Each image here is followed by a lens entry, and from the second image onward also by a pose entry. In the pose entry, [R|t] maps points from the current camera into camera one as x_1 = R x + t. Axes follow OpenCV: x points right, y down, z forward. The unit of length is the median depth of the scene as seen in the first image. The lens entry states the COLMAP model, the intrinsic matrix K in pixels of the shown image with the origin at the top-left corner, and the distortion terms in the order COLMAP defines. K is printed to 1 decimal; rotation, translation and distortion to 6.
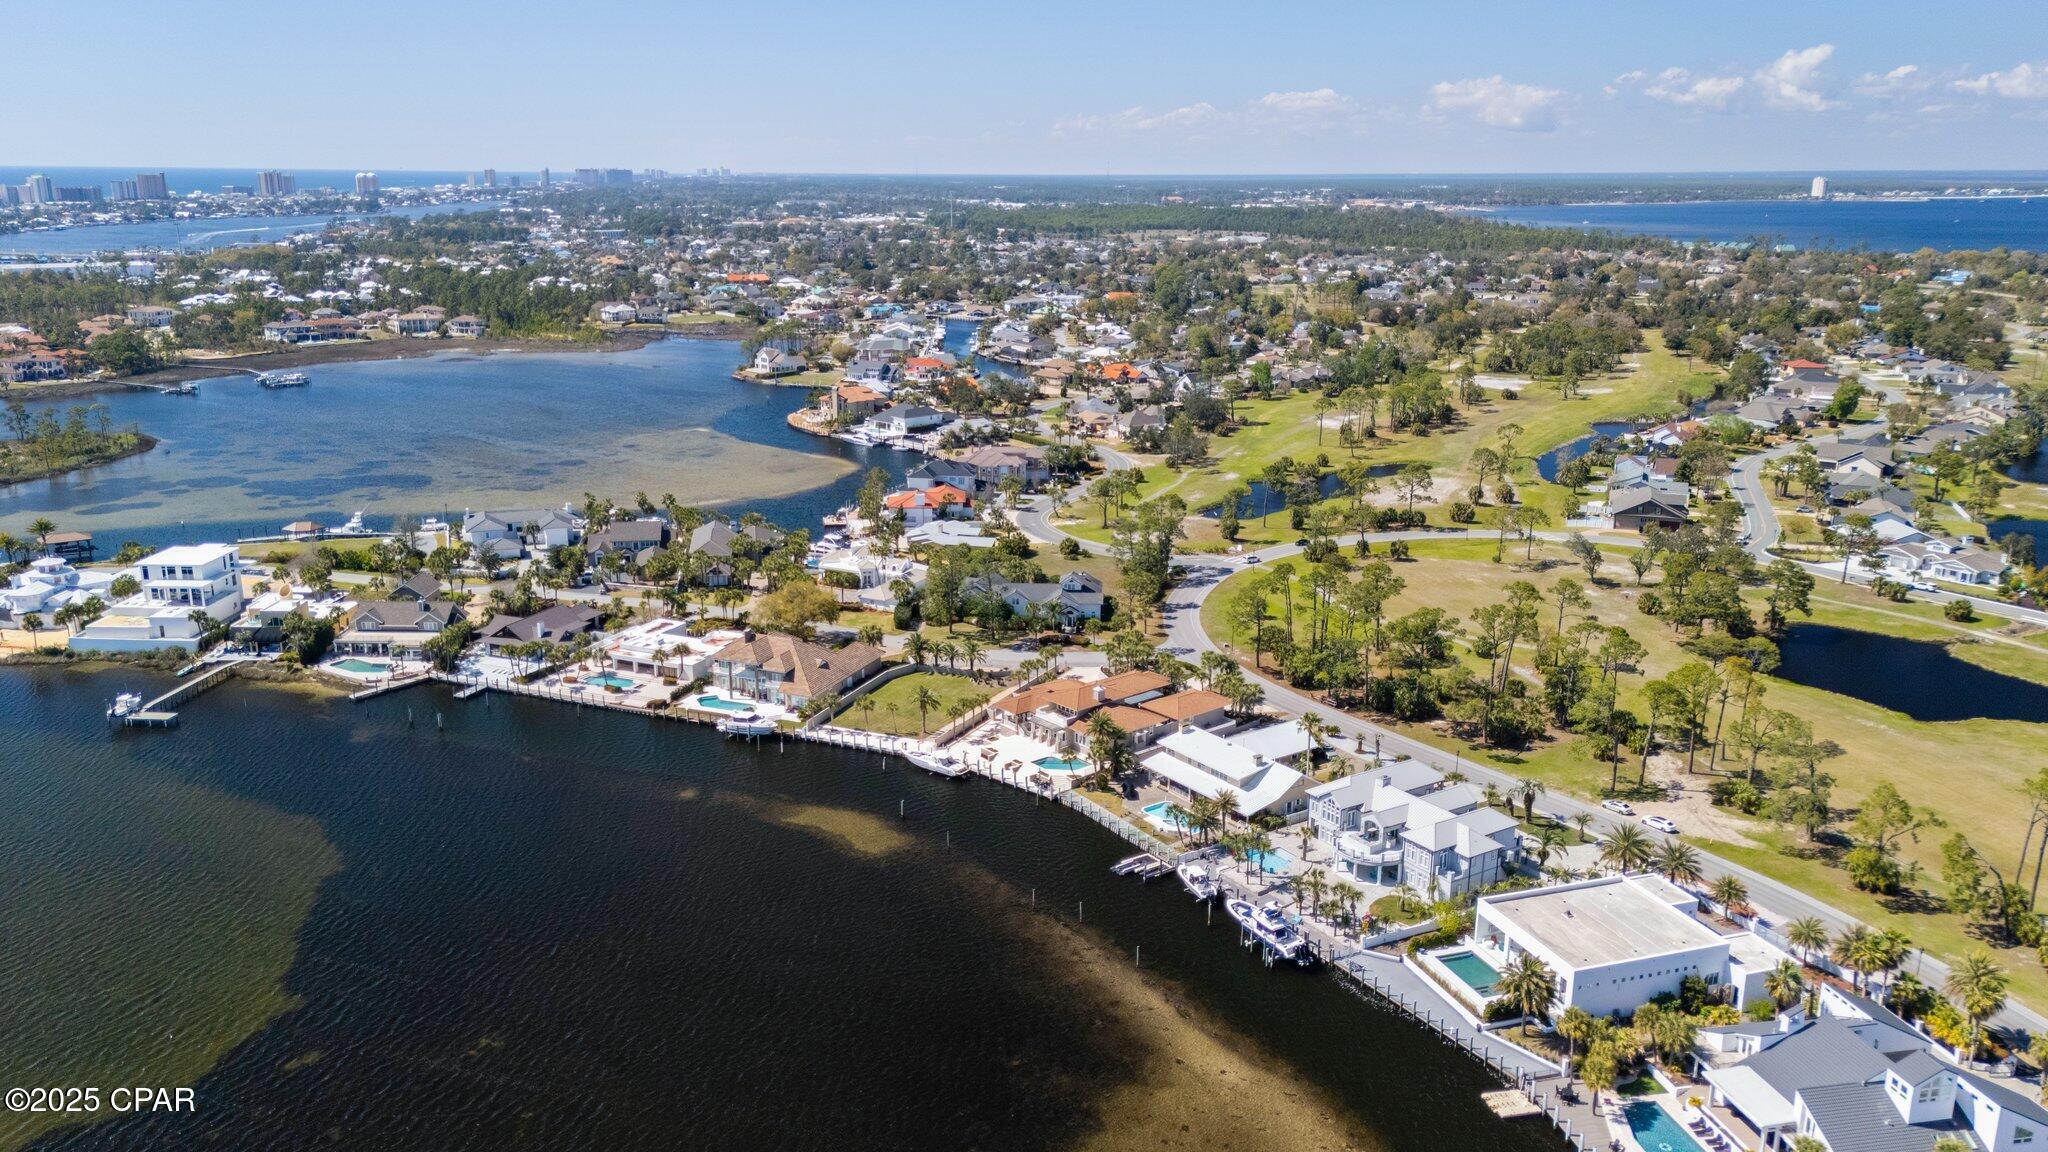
lens RADIAL K [[1489.7, 0, 1013.5], [0, 1489.7, 579.6], [0, 0, 1]] dist [0.105522, -0.118933]
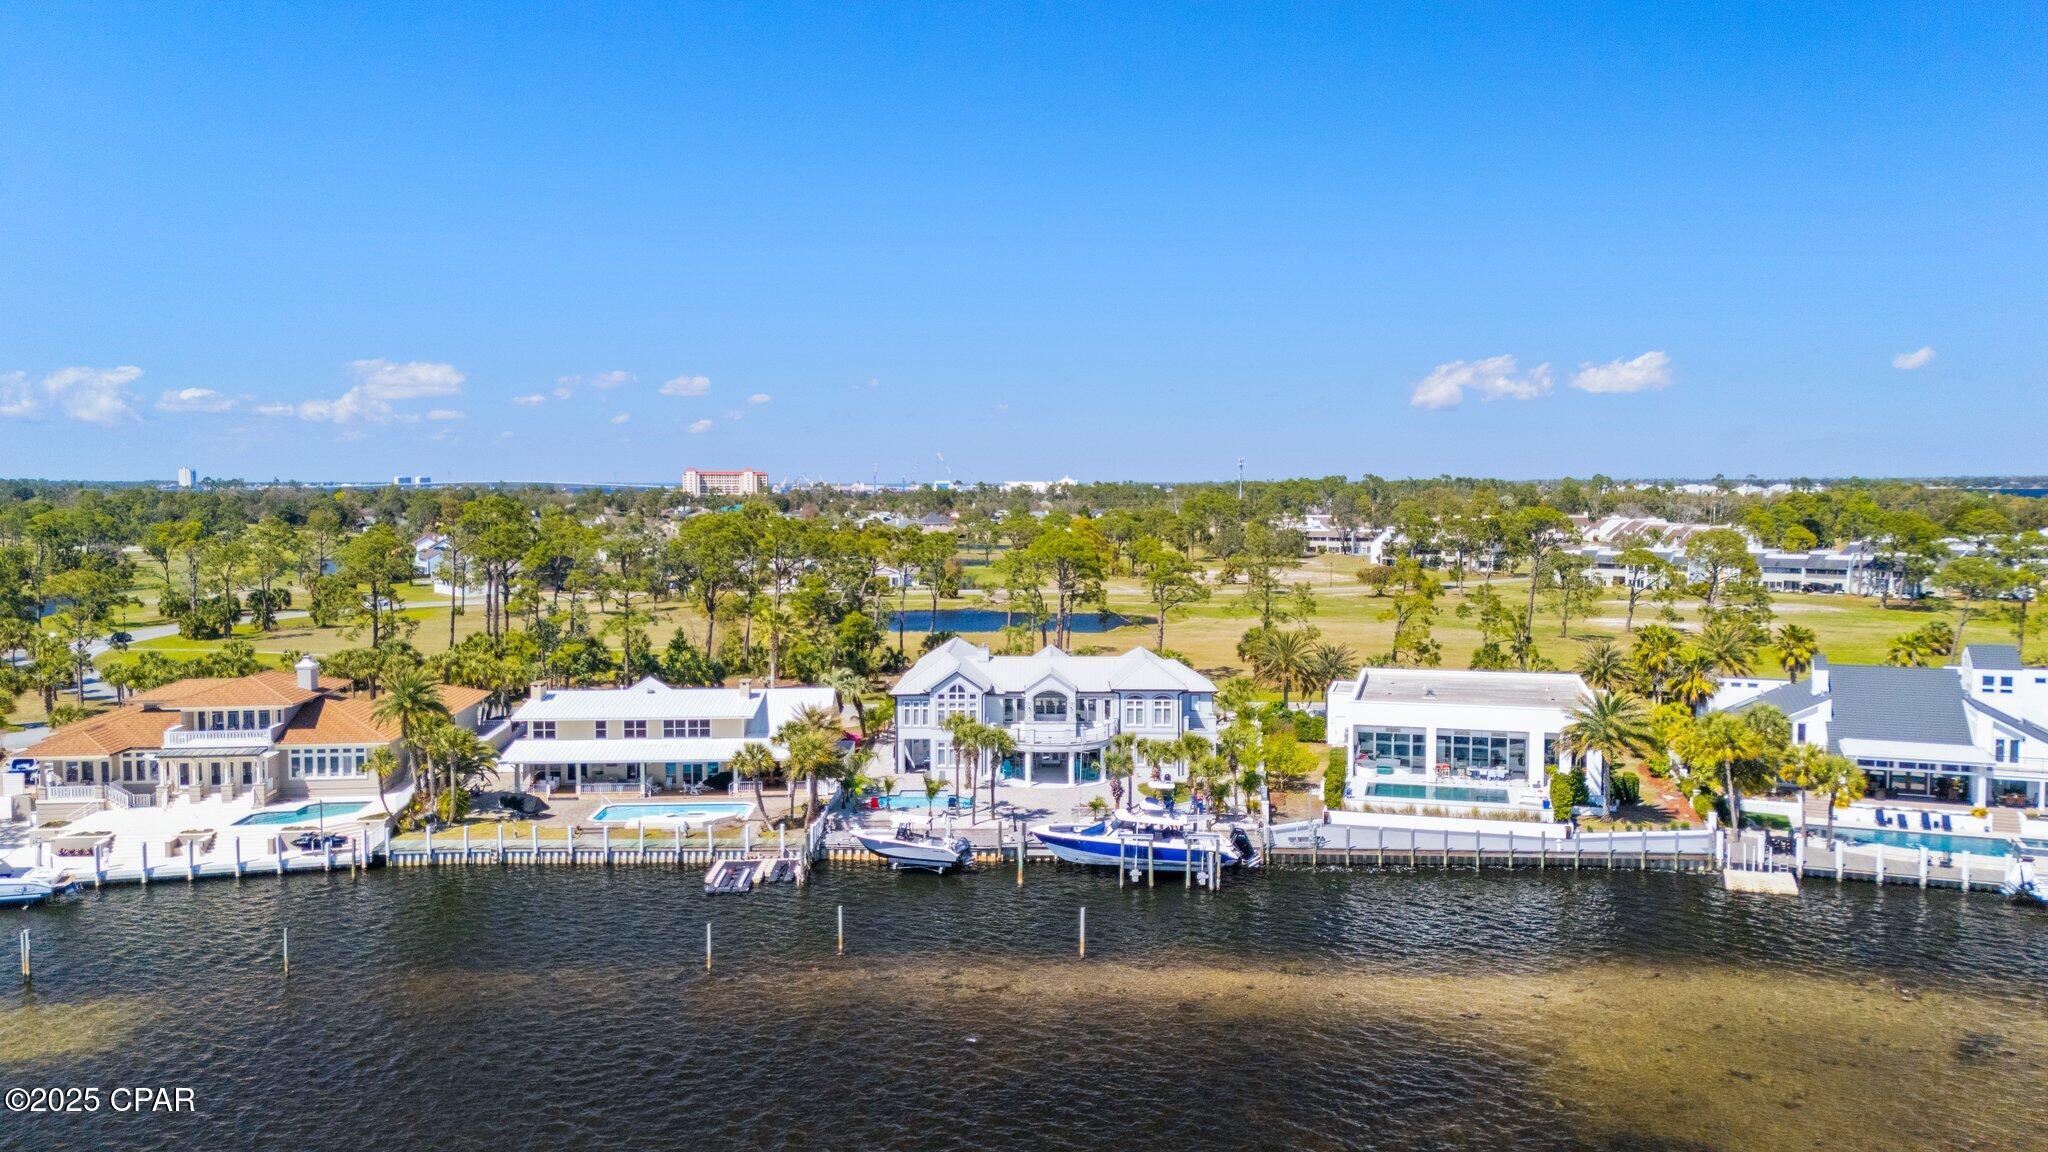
lens RADIAL K [[1477.2, 0, 1019.8], [0, 1477.2, 585.1], [0, 0, 1]] dist [0.063565, -0.032401]
pose [[0.537422, -0.042443, 0.842245, -0.225822], [0.209857, 0.974046, -0.084822, 0.140128], [-0.816785, 0.222336, 0.532380, 0.578337]]
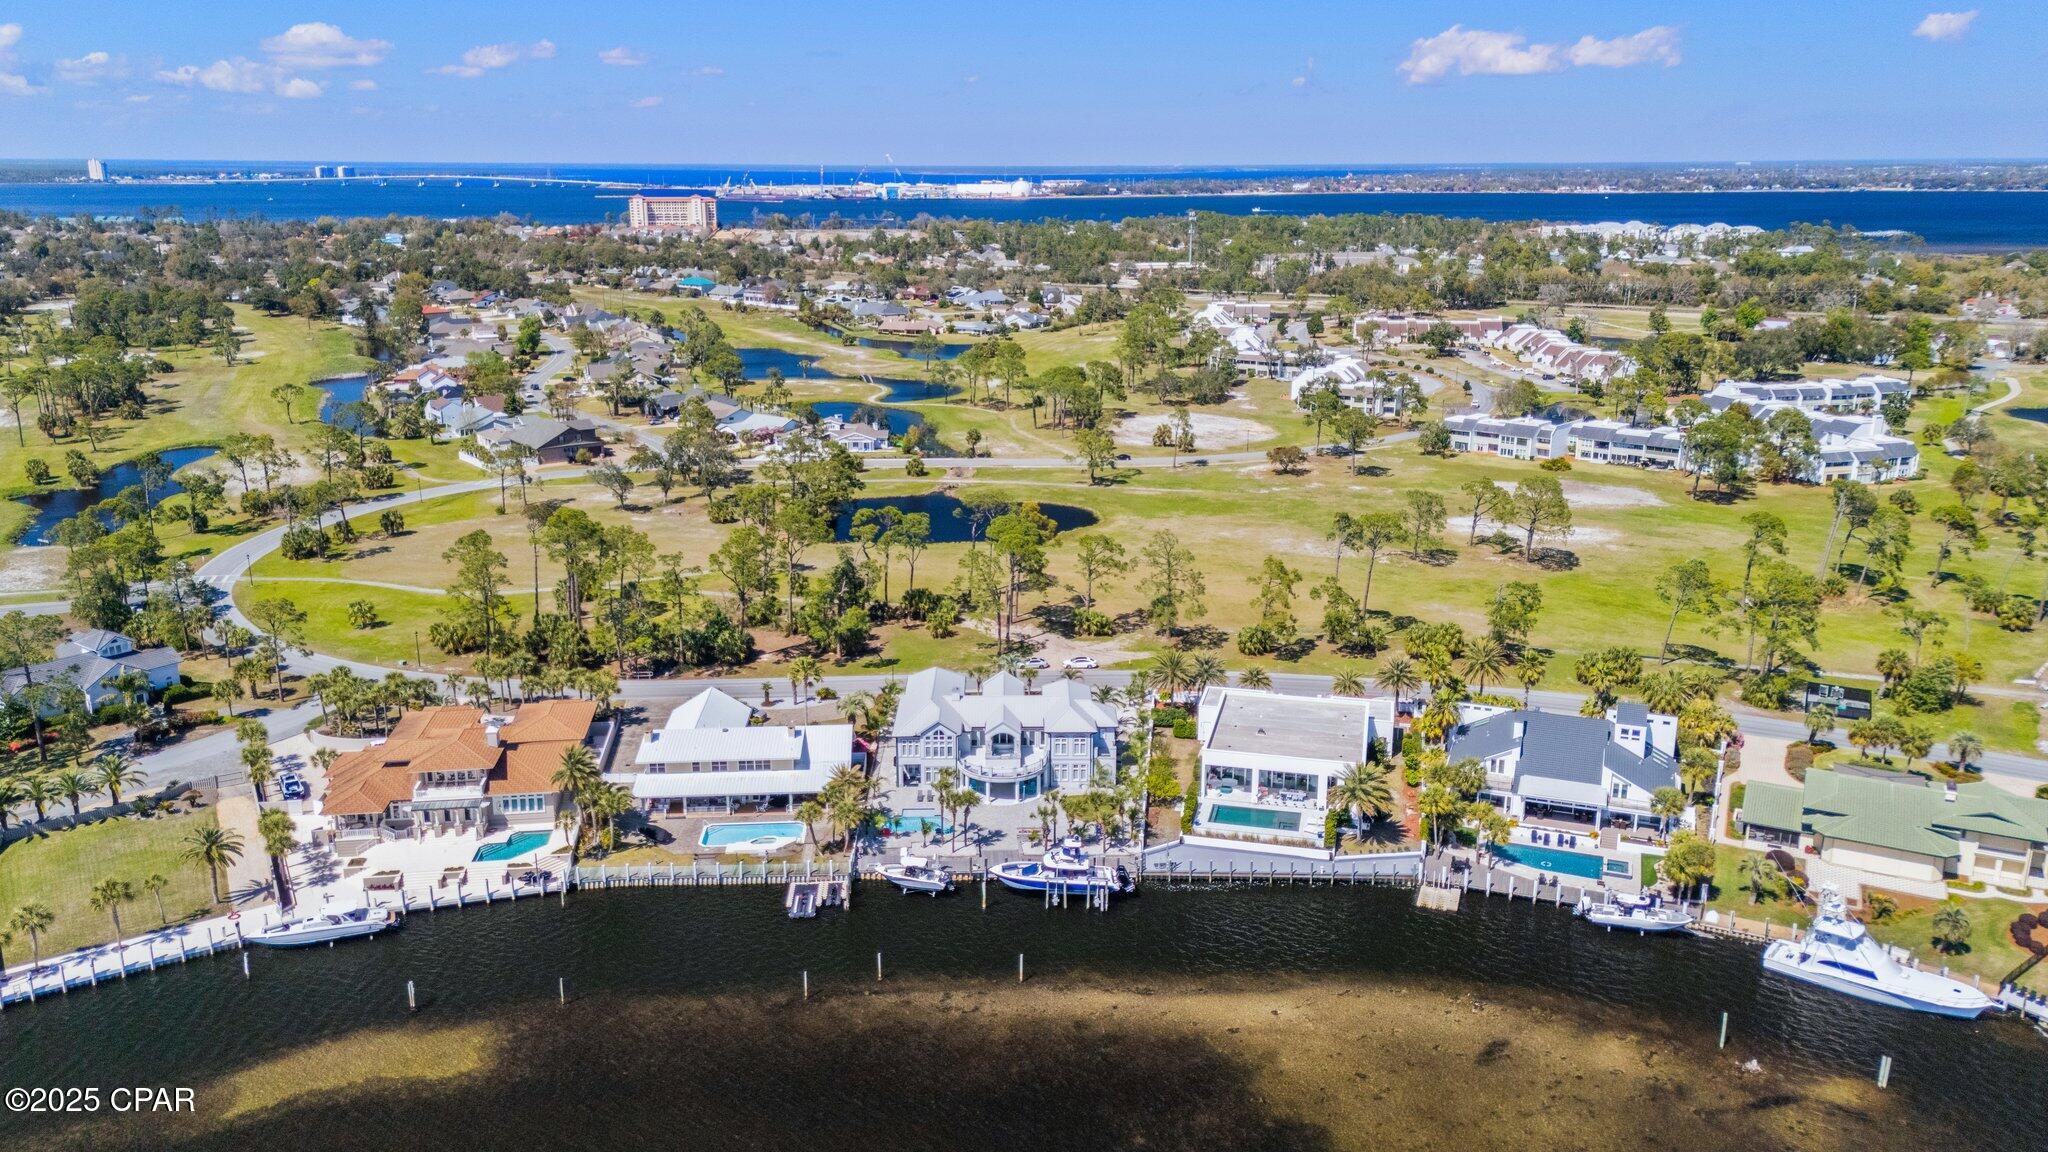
lens RADIAL K [[1489.7, 0, 1013.5], [0, 1489.7, 579.6], [0, 0, 1]] dist [0.105522, -0.118933]
pose [[0.514647, -0.219555, 0.828815, -0.392261], [0.215114, 0.968804, 0.123064, -0.028948], [-0.829979, 0.114955, 0.545821, 0.428388]]
